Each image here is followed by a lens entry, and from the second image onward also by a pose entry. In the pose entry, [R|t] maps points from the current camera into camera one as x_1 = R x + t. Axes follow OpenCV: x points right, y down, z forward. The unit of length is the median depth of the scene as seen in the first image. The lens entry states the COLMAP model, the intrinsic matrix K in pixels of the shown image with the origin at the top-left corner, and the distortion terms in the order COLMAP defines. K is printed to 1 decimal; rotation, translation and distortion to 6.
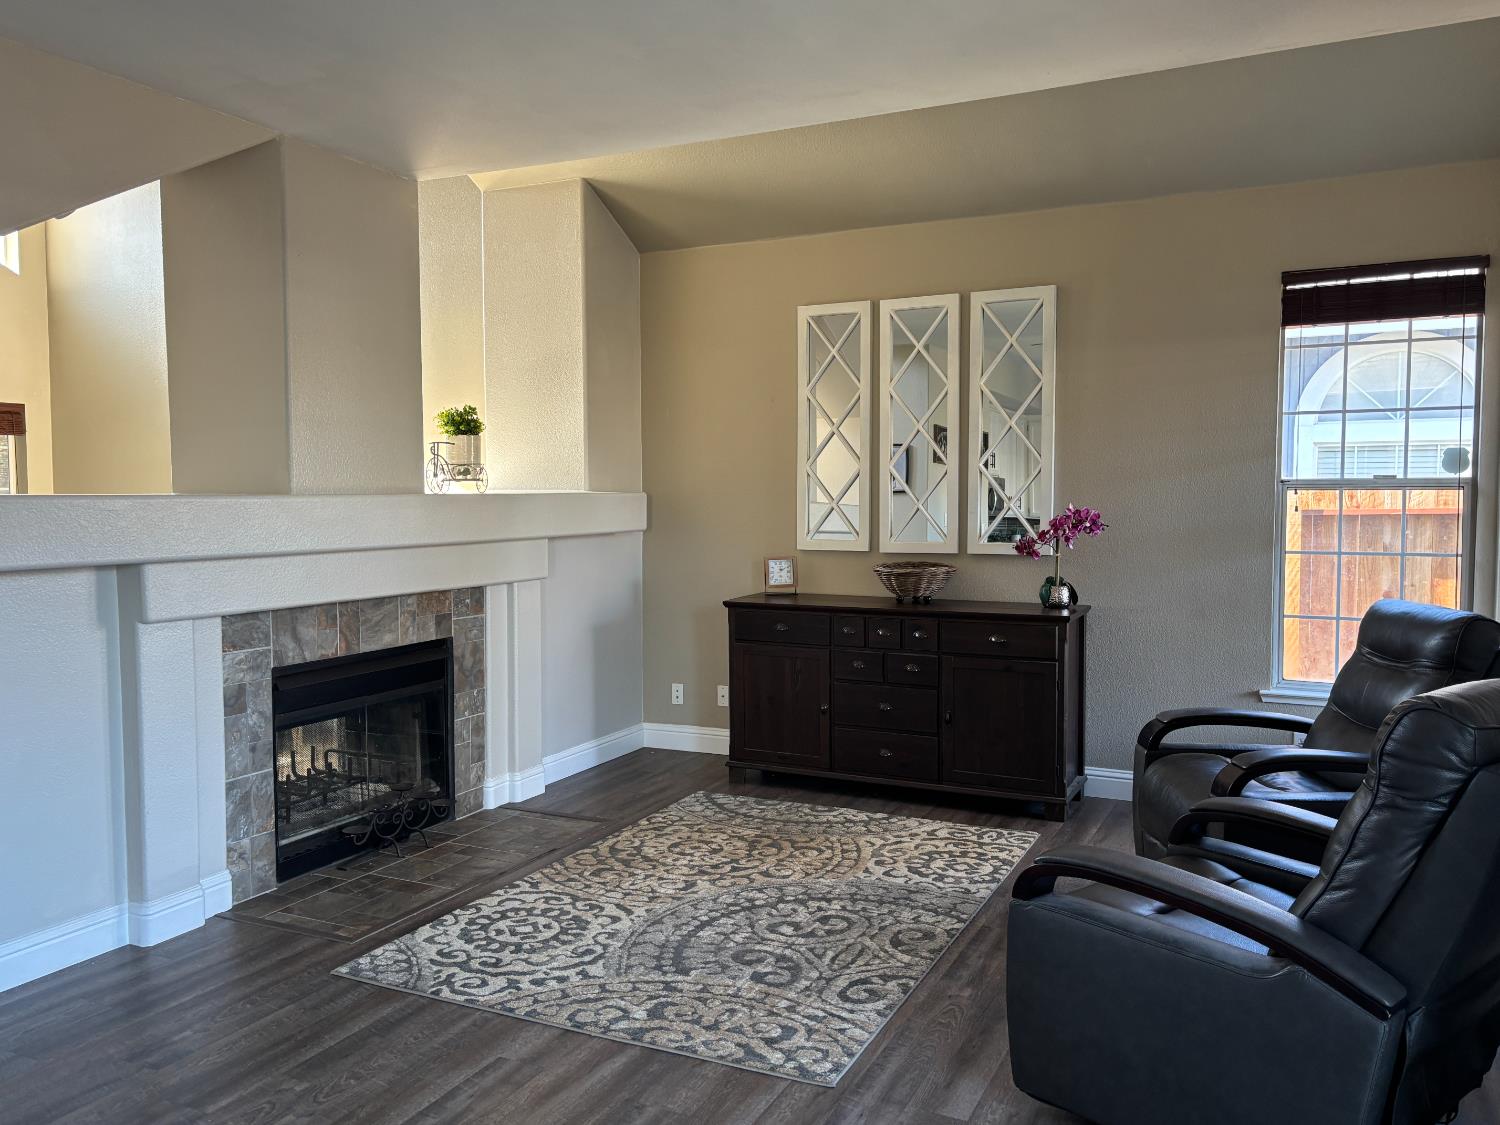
lens RADIAL K [[1195.8, 0, 741.3], [0, 1195.8, 565.8], [0, 0, 1]] dist [0.014662, 0.005930]
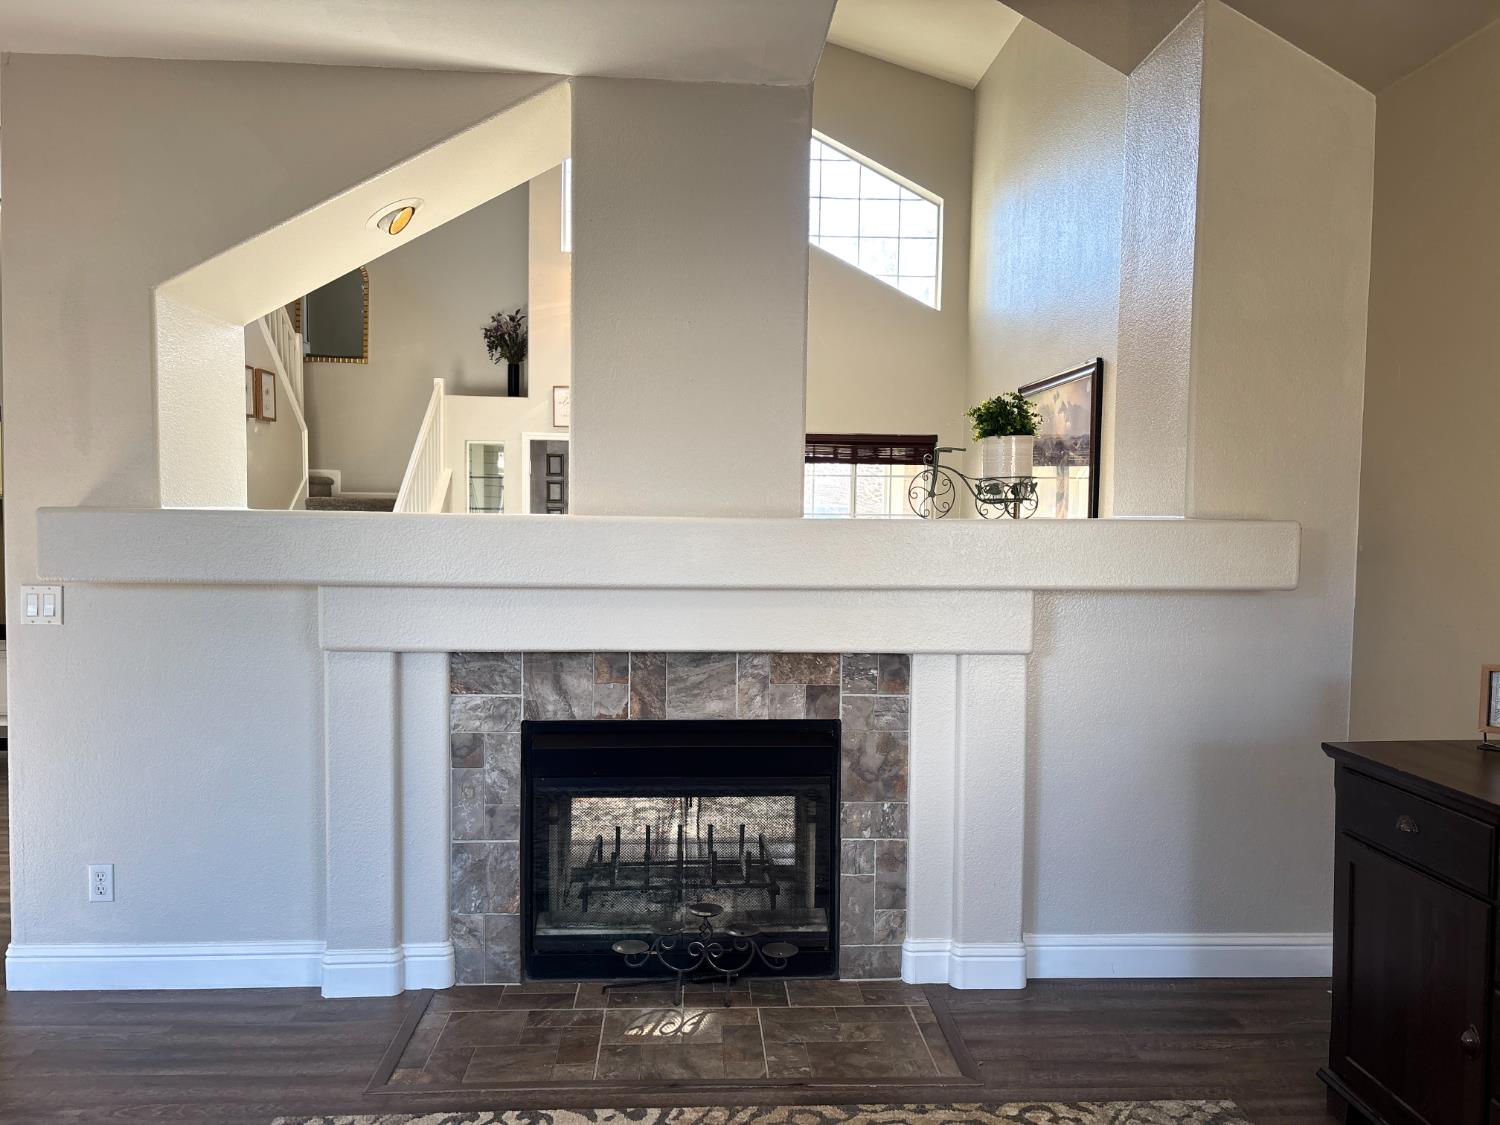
lens RADIAL K [[1159.0, 0, 751.7], [0, 1159.0, 563.3], [0, 0, 1]] dist [0.043441, -0.024105]
pose [[0.477035, 0.050471, -0.877434, 0.364414], [-0.064183, 0.997685, 0.022493, -0.049471], [0.876538, 0.045586, 0.479170, 0.691786]]
